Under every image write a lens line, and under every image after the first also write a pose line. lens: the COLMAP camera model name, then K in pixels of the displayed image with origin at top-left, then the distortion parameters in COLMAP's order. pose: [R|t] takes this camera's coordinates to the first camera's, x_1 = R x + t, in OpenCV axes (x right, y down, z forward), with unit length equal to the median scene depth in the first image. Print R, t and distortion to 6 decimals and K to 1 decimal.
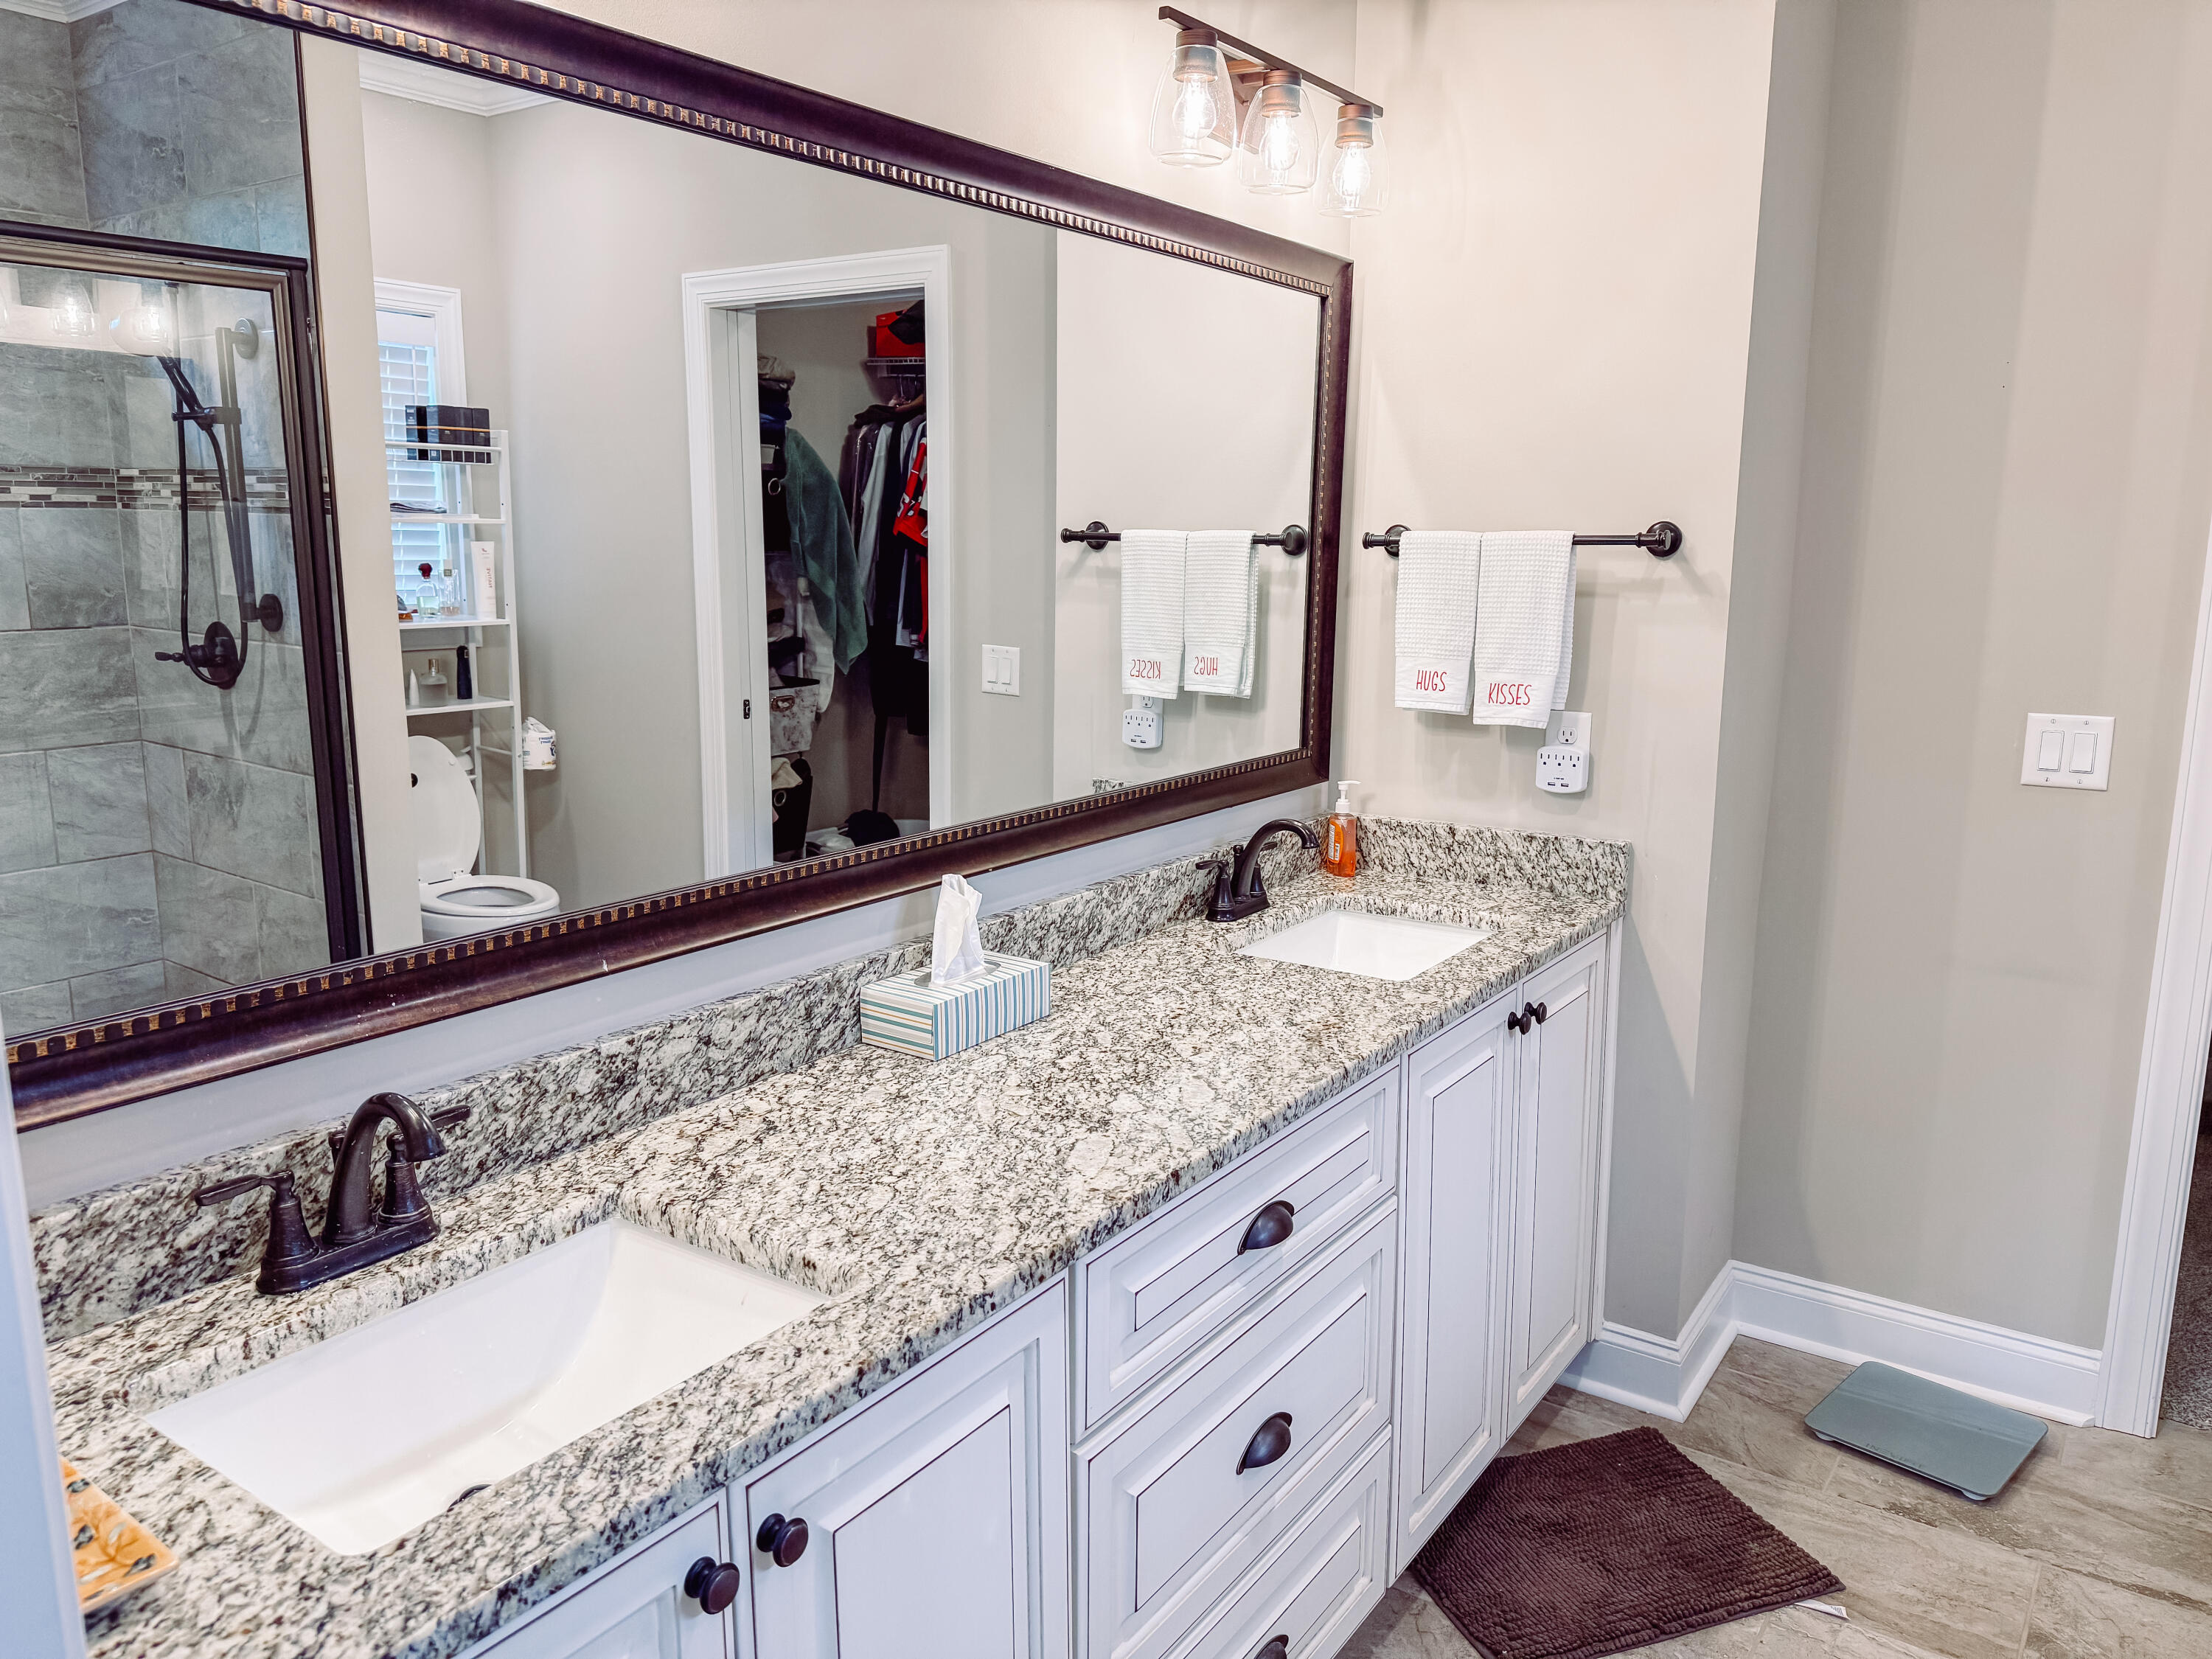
lens RADIAL K [[1560.5, 0, 1103.1], [0, 1560.5, 831.7], [0, 0, 1]] dist [-0.003023, -0.012246]
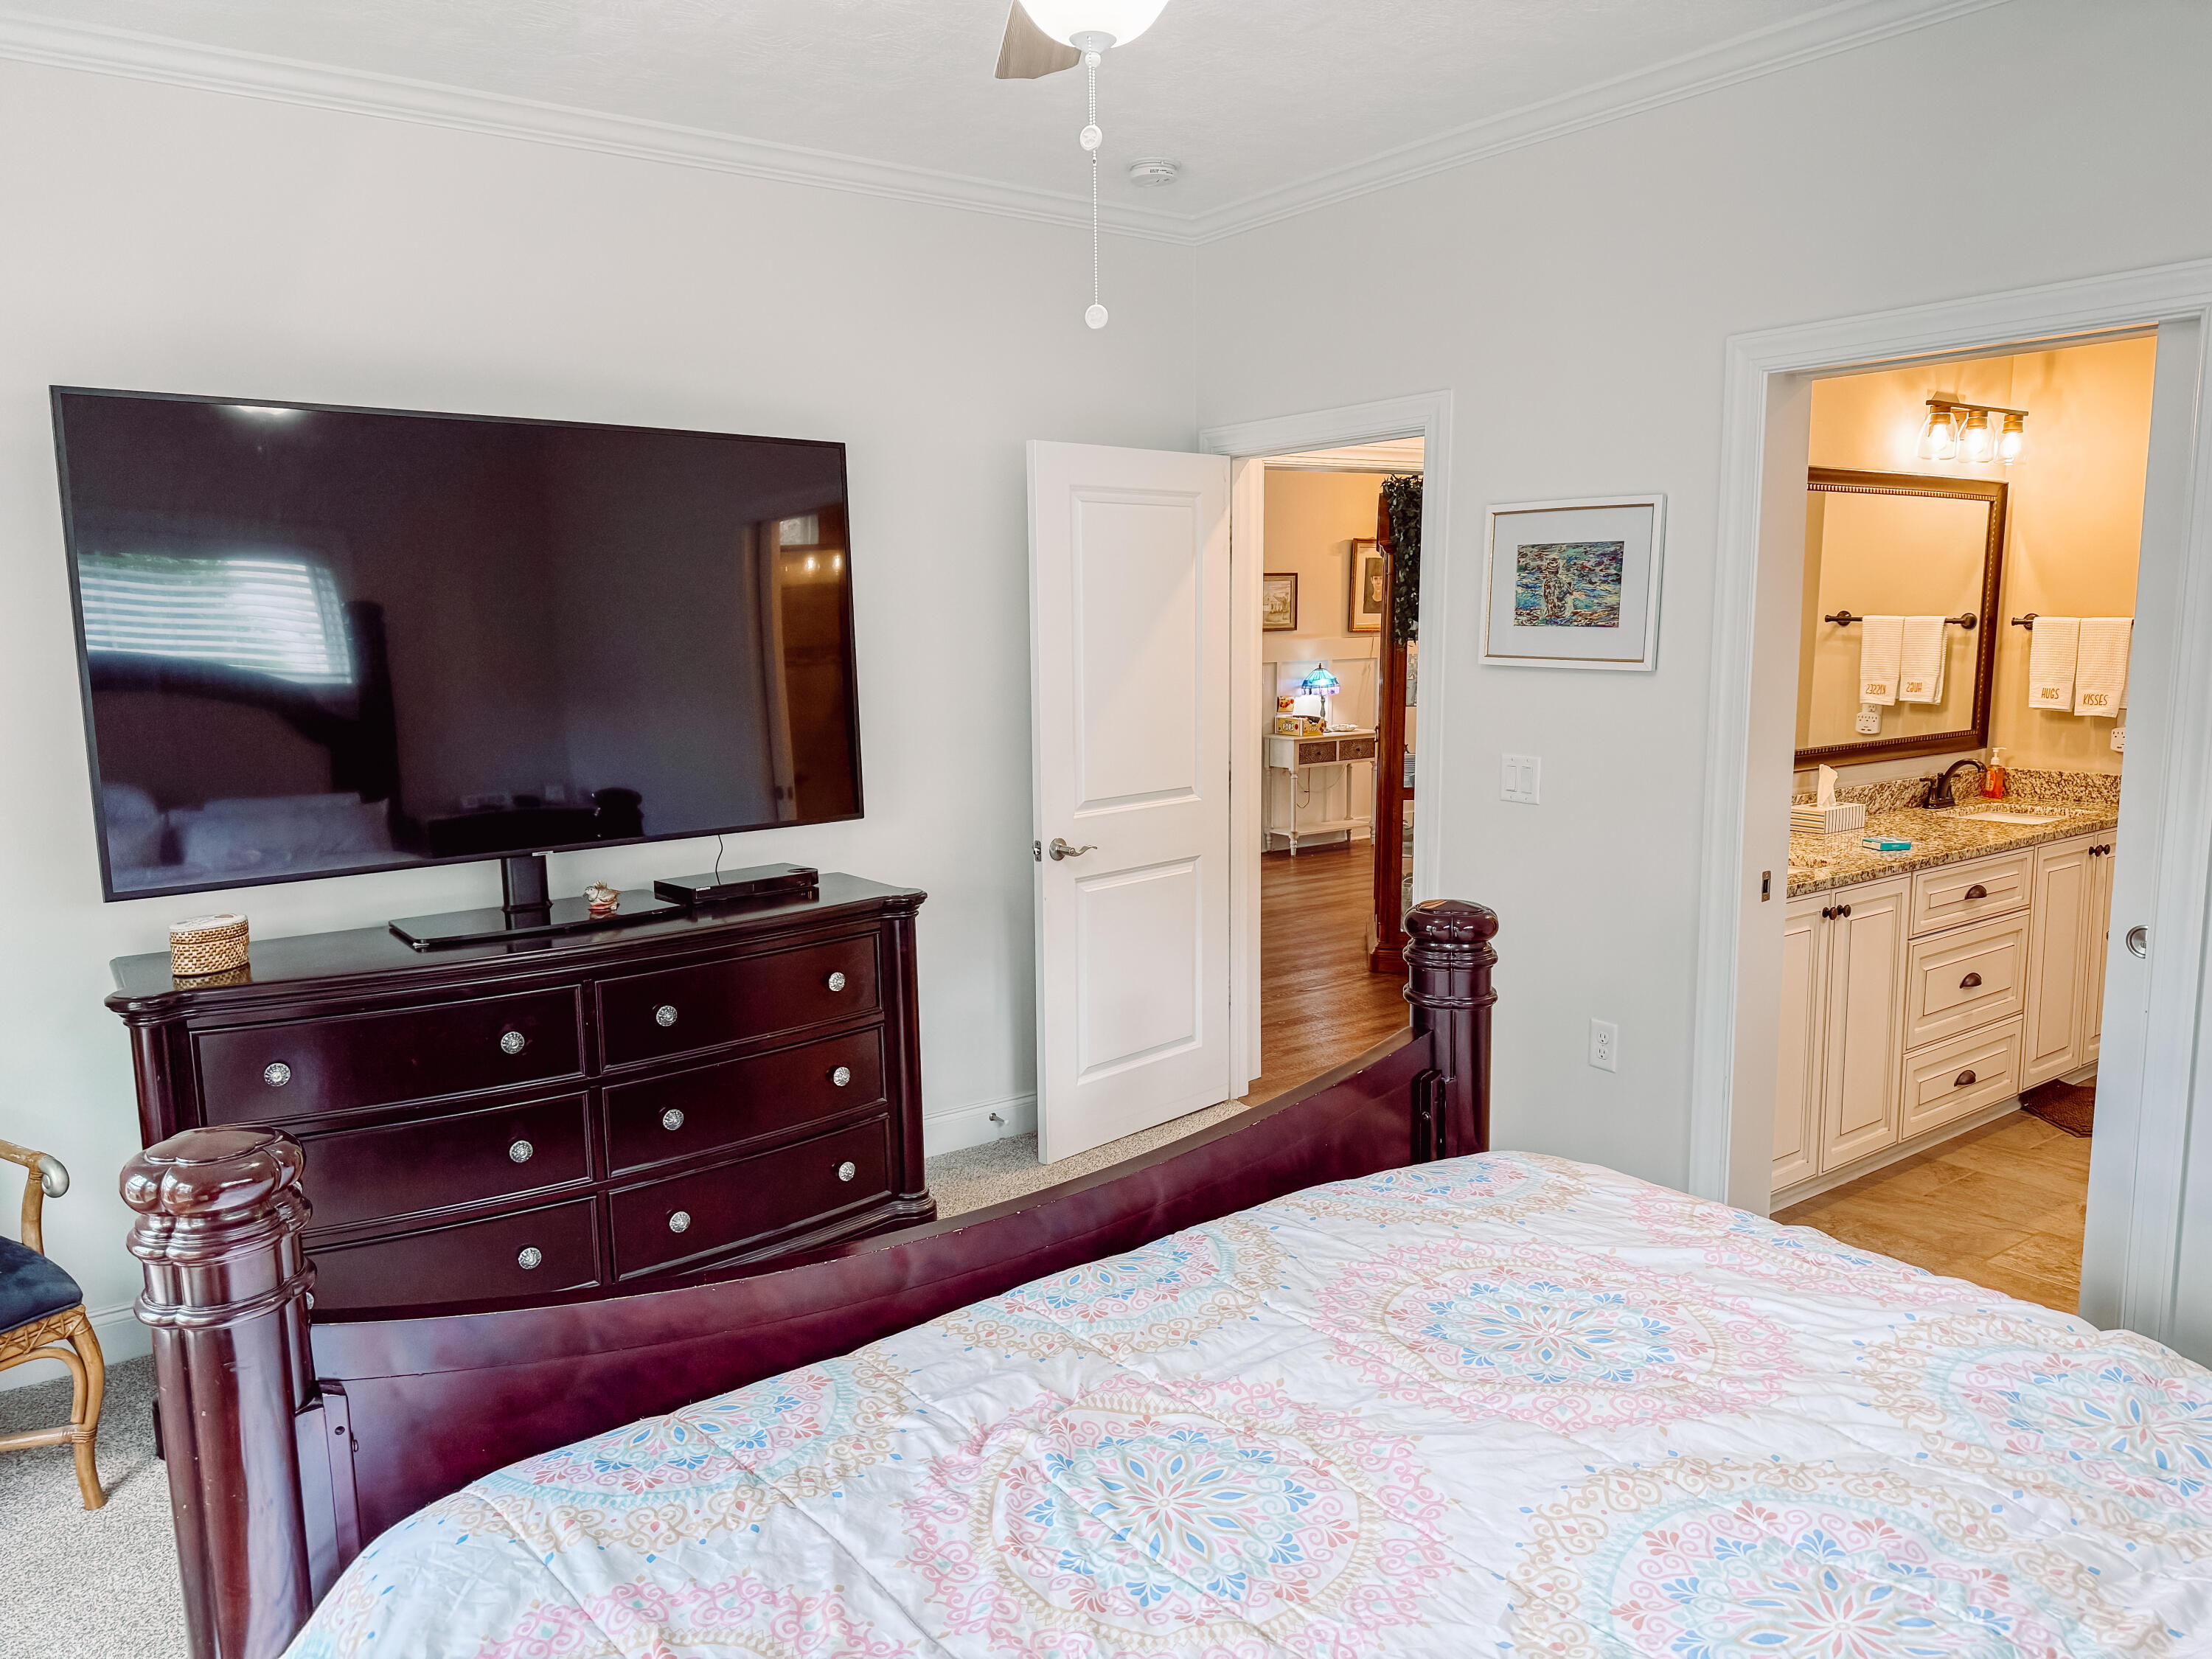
lens RADIAL K [[1560.5, 0, 1105.1], [0, 1560.5, 816.1], [0, 0, 1]] dist [-0.003023, -0.012246]
pose [[0.943955, 0.027431, -0.328932, -0.245726], [-0.041934, 0.998432, -0.037078, 0.168098], [0.327399, 0.048794, 0.943625, -1.145418]]
